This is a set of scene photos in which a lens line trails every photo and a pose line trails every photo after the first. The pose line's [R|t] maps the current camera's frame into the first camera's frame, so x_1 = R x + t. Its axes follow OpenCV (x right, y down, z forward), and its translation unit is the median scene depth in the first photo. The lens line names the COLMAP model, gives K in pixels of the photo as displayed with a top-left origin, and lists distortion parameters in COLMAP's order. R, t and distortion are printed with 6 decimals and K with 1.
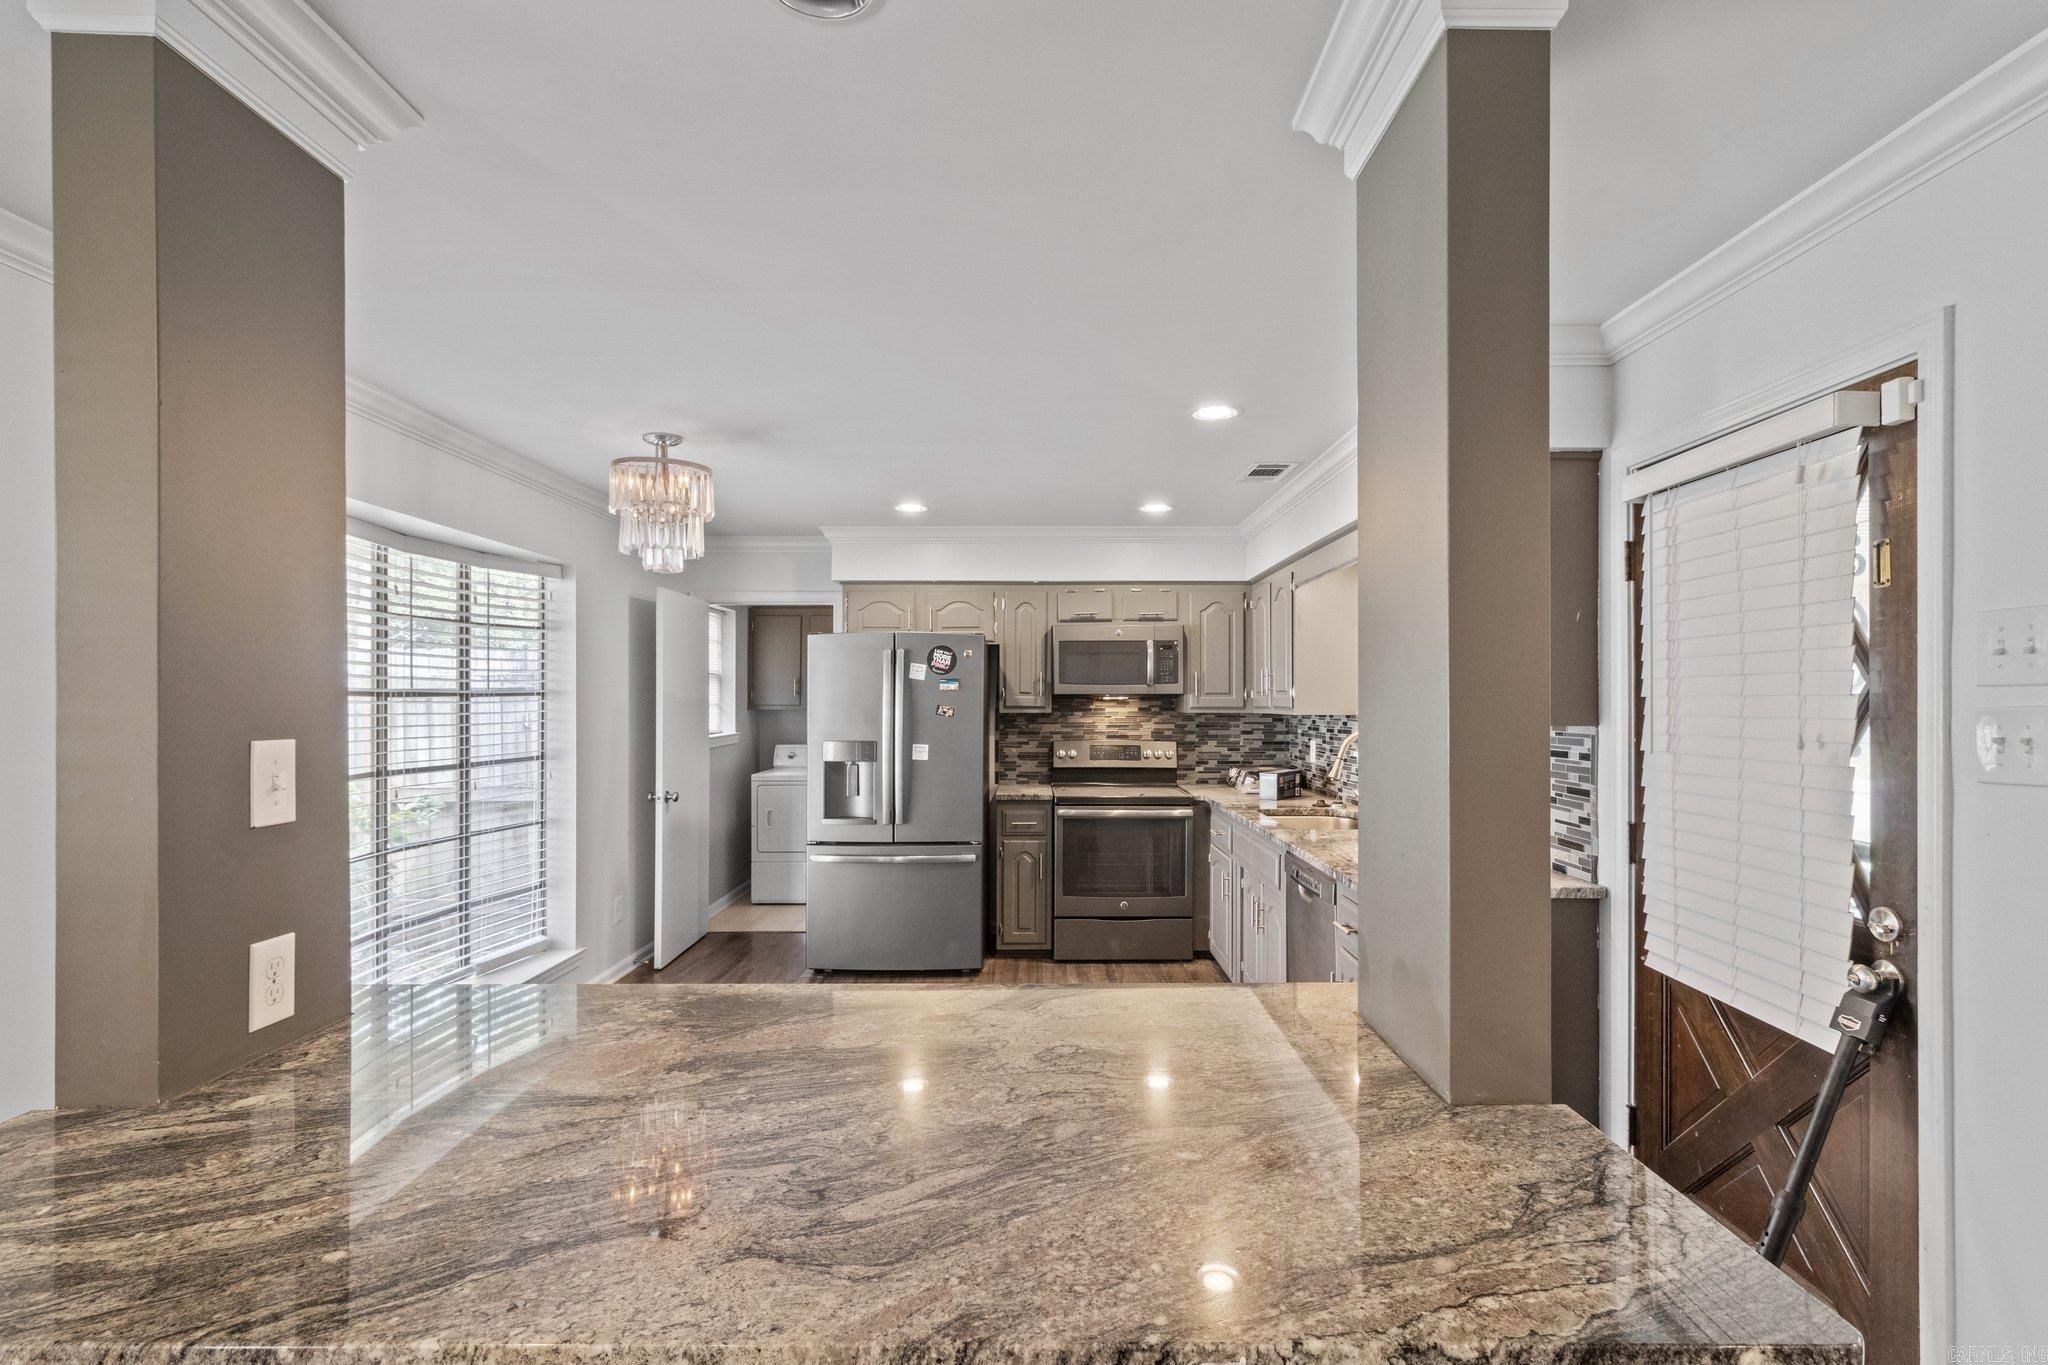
lens RADIAL K [[952.6, 0, 1044.5], [0, 952.6, 699.2], [0, 0, 1]] dist [0.000737, -0.000024]
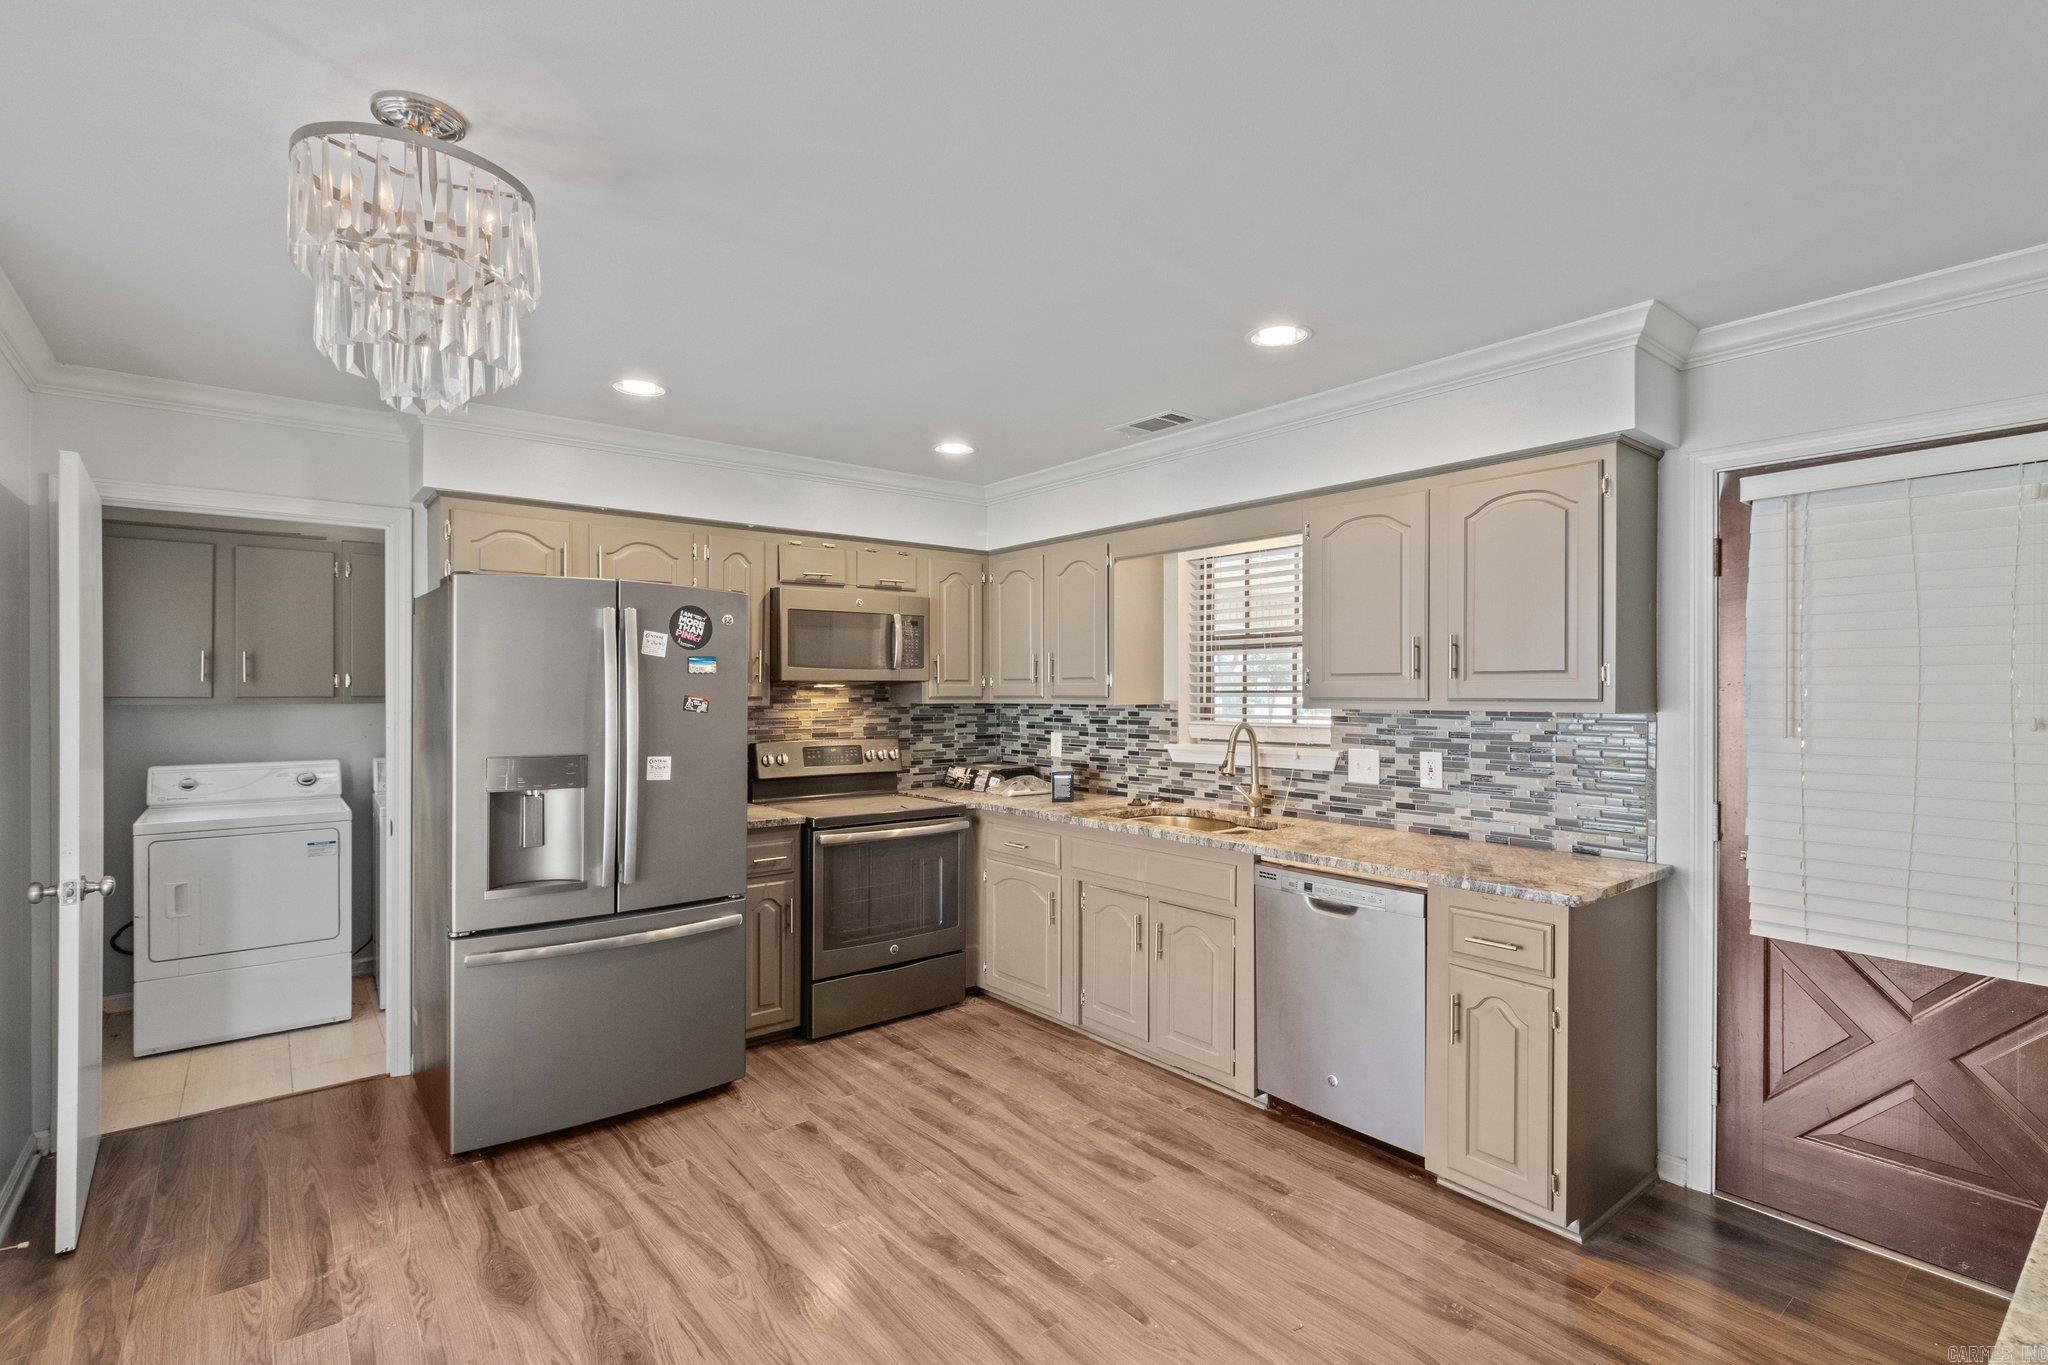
lens RADIAL K [[952.6, 0, 1042.5], [0, 952.6, 694.1], [0, 0, 1]] dist [0.000737, -0.000024]
pose [[0.777866, -0.003311, 0.628421, -0.311497], [-0.000904, 0.999979, 0.006388, 0.000646], [-0.628429, -0.005538, 0.777847, 0.310578]]
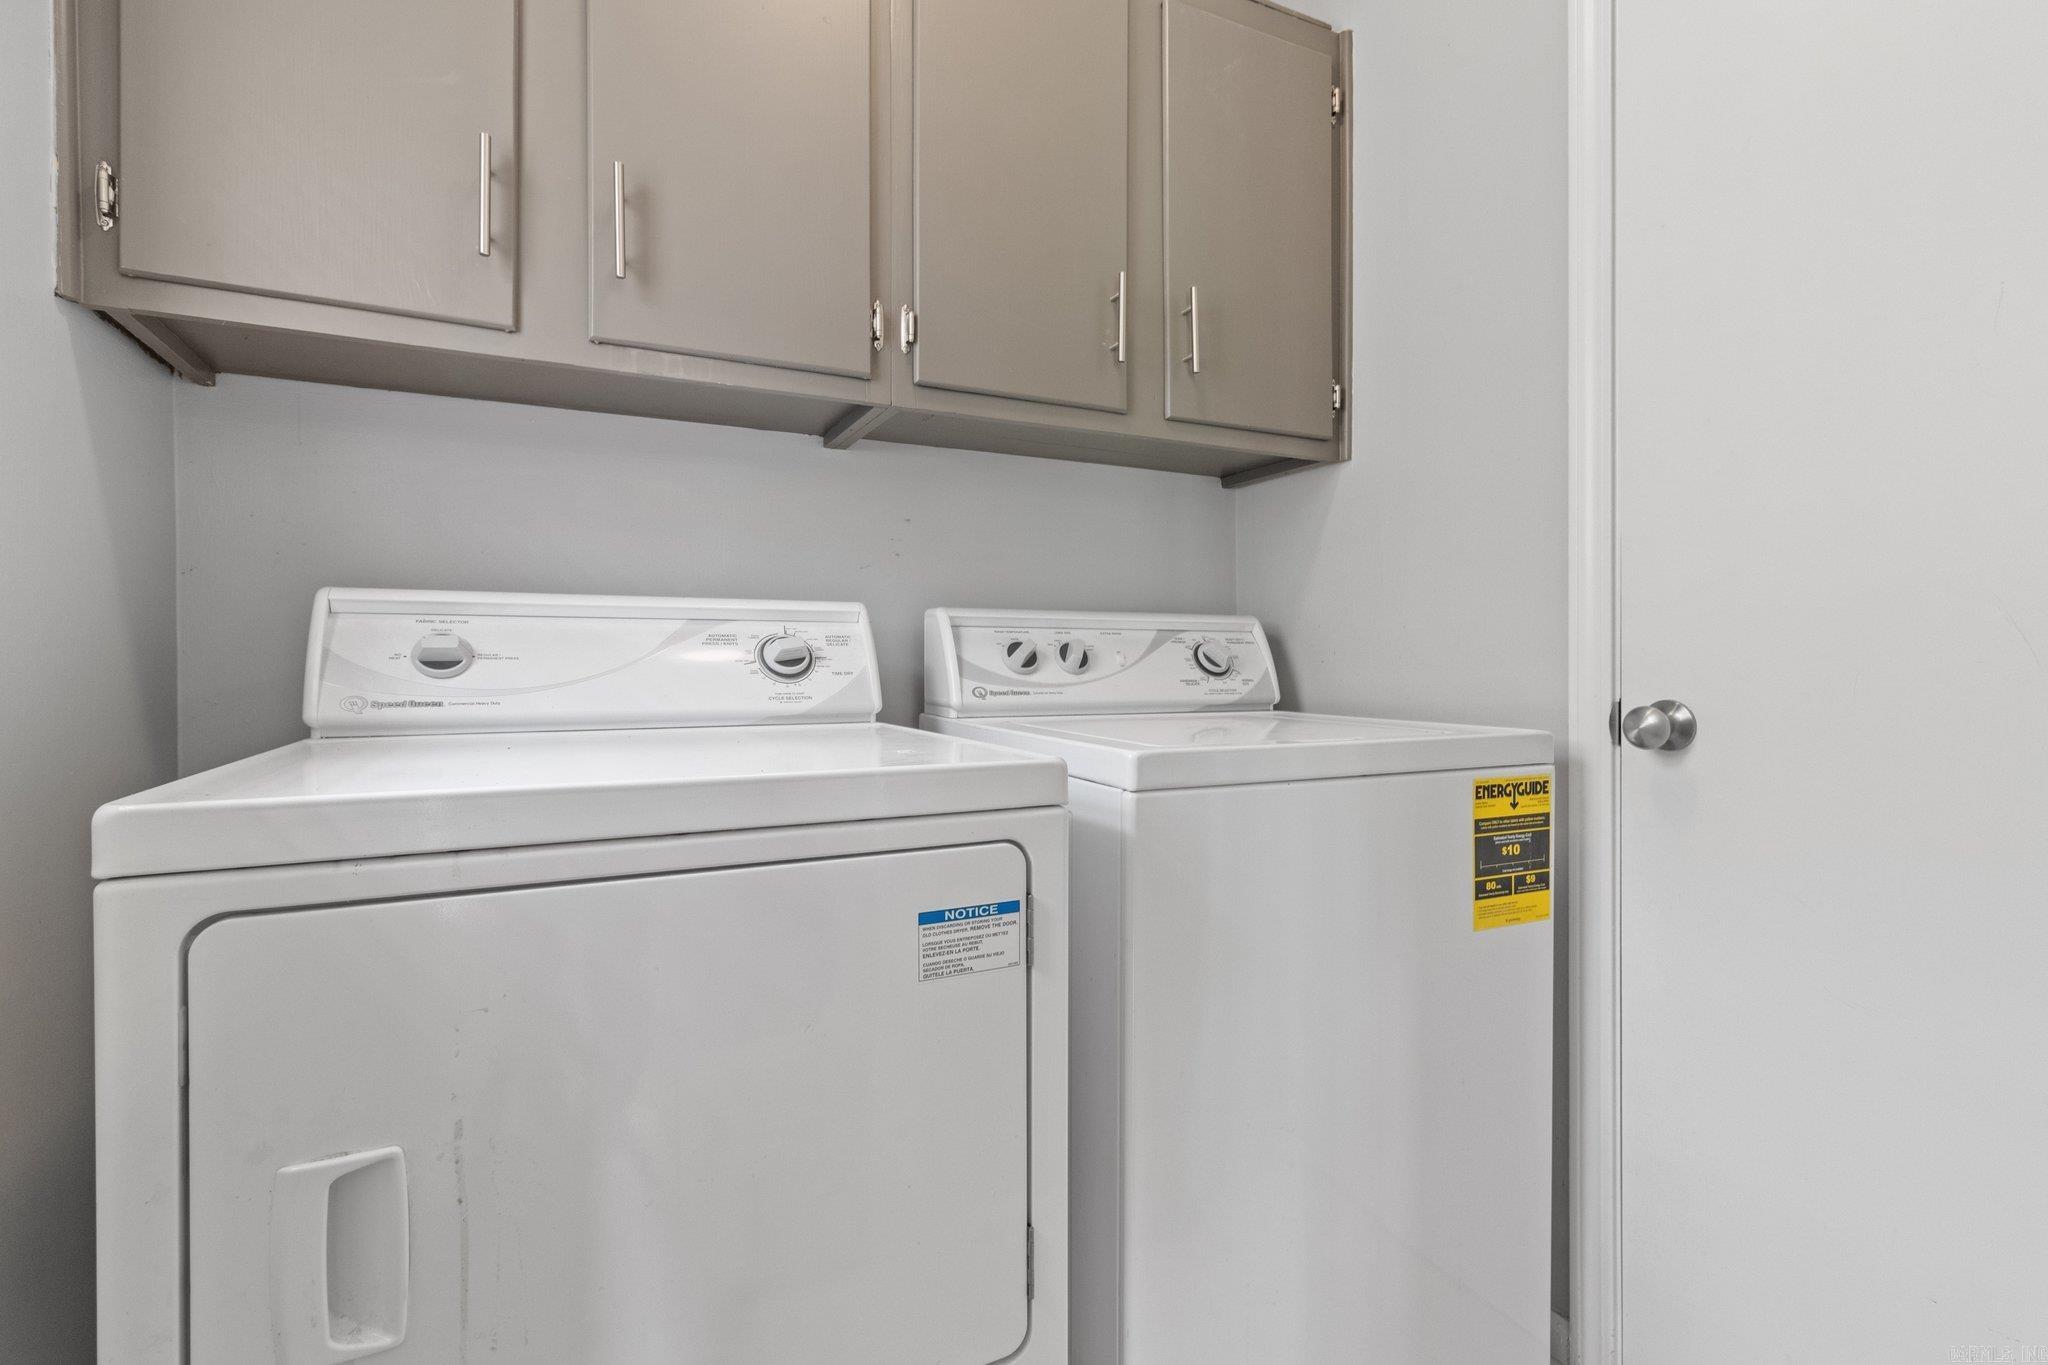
lens RADIAL K [[952.6, 0, 1028.9], [0, 952.6, 674.0], [0, 0, 1]] dist [0.000737, -0.000024]
pose [[0.899295, -0.006971, 0.437287, -0.341209], [0.000339, 0.999884, 0.015243, 0.083263], [-0.437343, -0.013559, 0.899193, 1.125116]]
